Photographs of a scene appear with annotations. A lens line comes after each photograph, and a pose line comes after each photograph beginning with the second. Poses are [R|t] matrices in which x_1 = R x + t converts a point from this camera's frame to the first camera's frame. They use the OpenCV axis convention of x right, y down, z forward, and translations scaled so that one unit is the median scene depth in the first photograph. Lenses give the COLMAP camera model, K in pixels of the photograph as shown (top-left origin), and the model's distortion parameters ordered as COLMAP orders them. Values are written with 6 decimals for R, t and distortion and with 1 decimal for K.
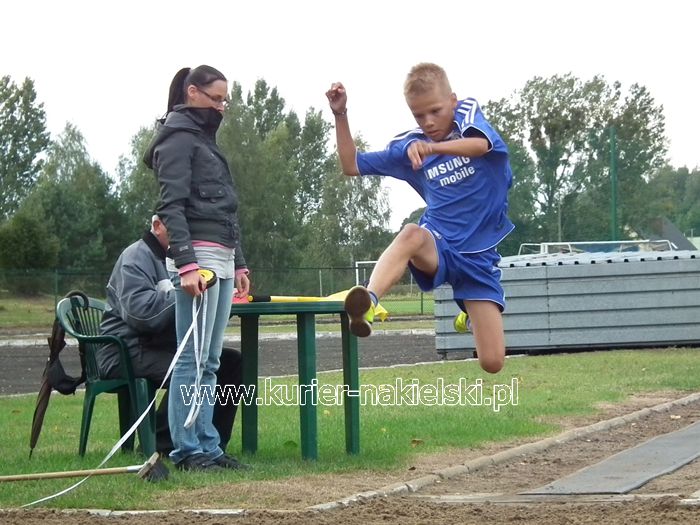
lens RADIAL K [[1833.9, 0, 308.7], [0, 1833.9, 393.6], [0, 0, 1]] dist [0.052431, 0.020872]
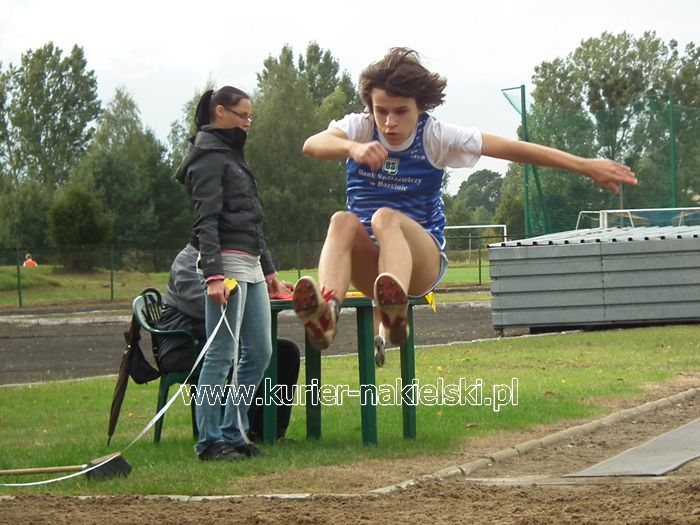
lens RADIAL K [[1654.6, 0, 350.0], [0, 1654.6, 262.5], [0, 0, 1]] dist [0.086907, 0.285684]
pose [[0.999877, -0.011597, -0.010573, 0.001015], [0.010767, 0.997094, -0.075422, 0.011392], [0.011417, 0.075299, 0.997096, 0.107915]]
